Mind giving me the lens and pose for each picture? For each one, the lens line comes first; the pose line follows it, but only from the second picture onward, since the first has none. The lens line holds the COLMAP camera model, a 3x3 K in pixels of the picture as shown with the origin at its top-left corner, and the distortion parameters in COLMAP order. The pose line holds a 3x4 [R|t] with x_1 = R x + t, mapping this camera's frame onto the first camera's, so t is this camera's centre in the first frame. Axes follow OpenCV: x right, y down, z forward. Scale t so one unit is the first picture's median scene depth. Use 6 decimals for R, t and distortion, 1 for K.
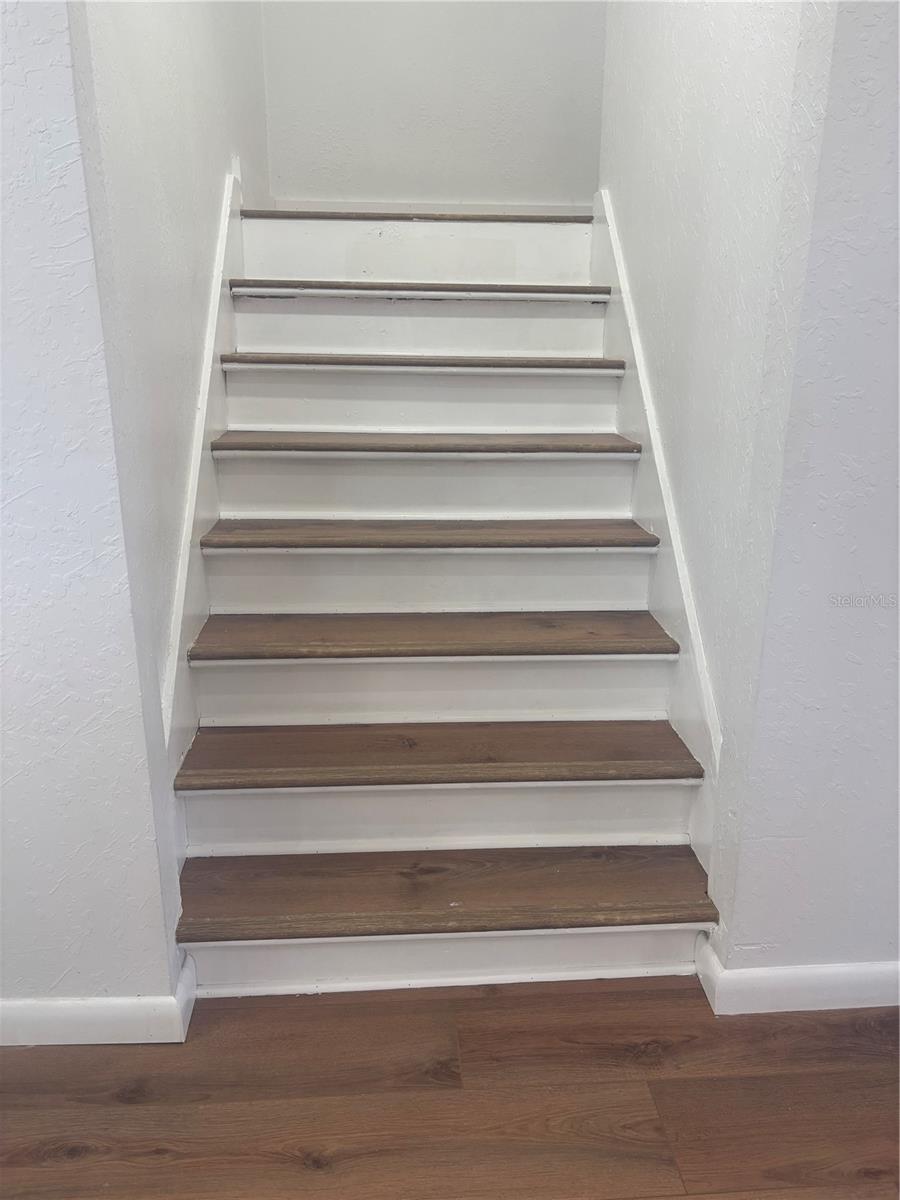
lens RADIAL K [[909.3, 0, 445.3], [0, 909.3, 603.8], [0, 0, 1]] dist [0.031412, -0.034924]
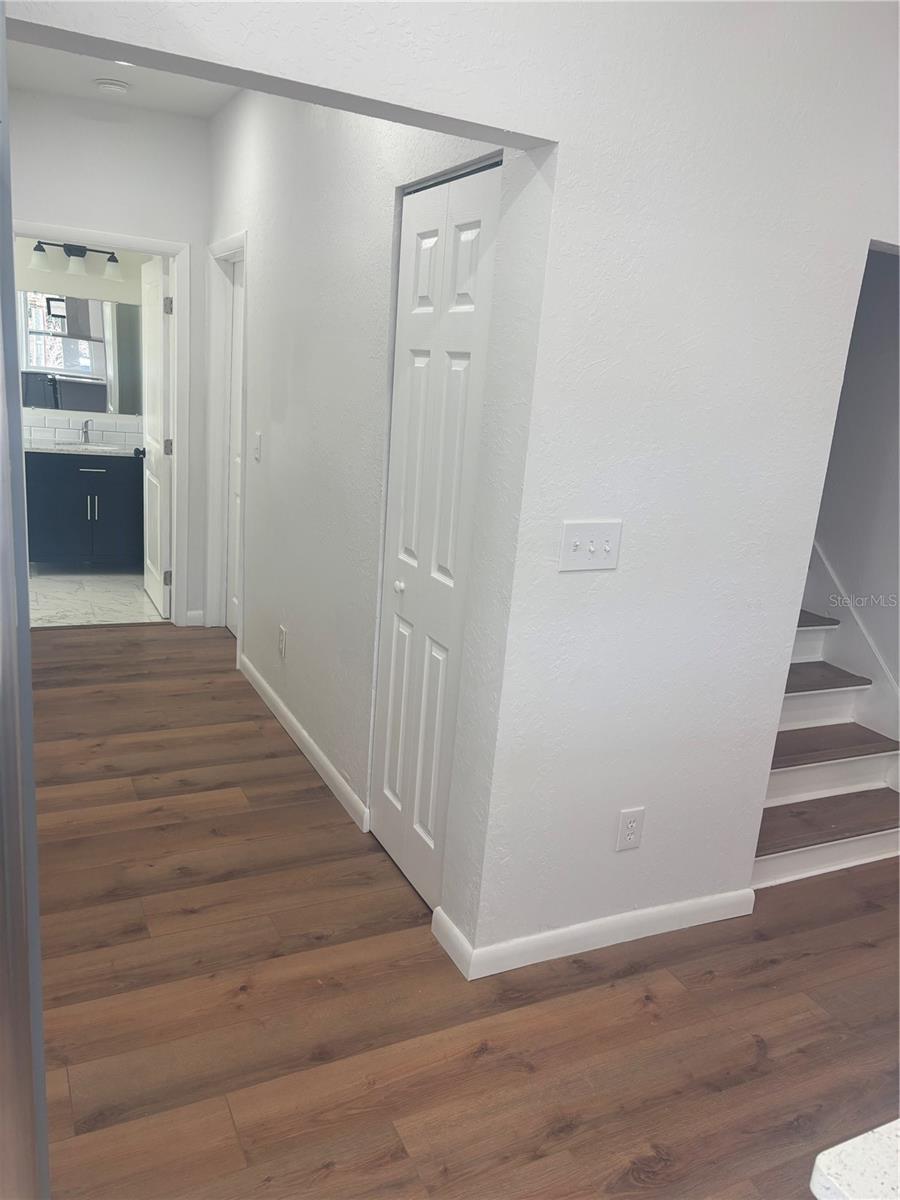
lens RADIAL K [[909.3, 0, 447.4], [0, 909.3, 599.9], [0, 0, 1]] dist [0.031412, -0.034924]
pose [[0.923840, -0.020656, 0.382221, -1.538774], [0.025998, 0.999623, -0.008817, -0.154418], [-0.381895, 0.018082, 0.924029, -0.484519]]
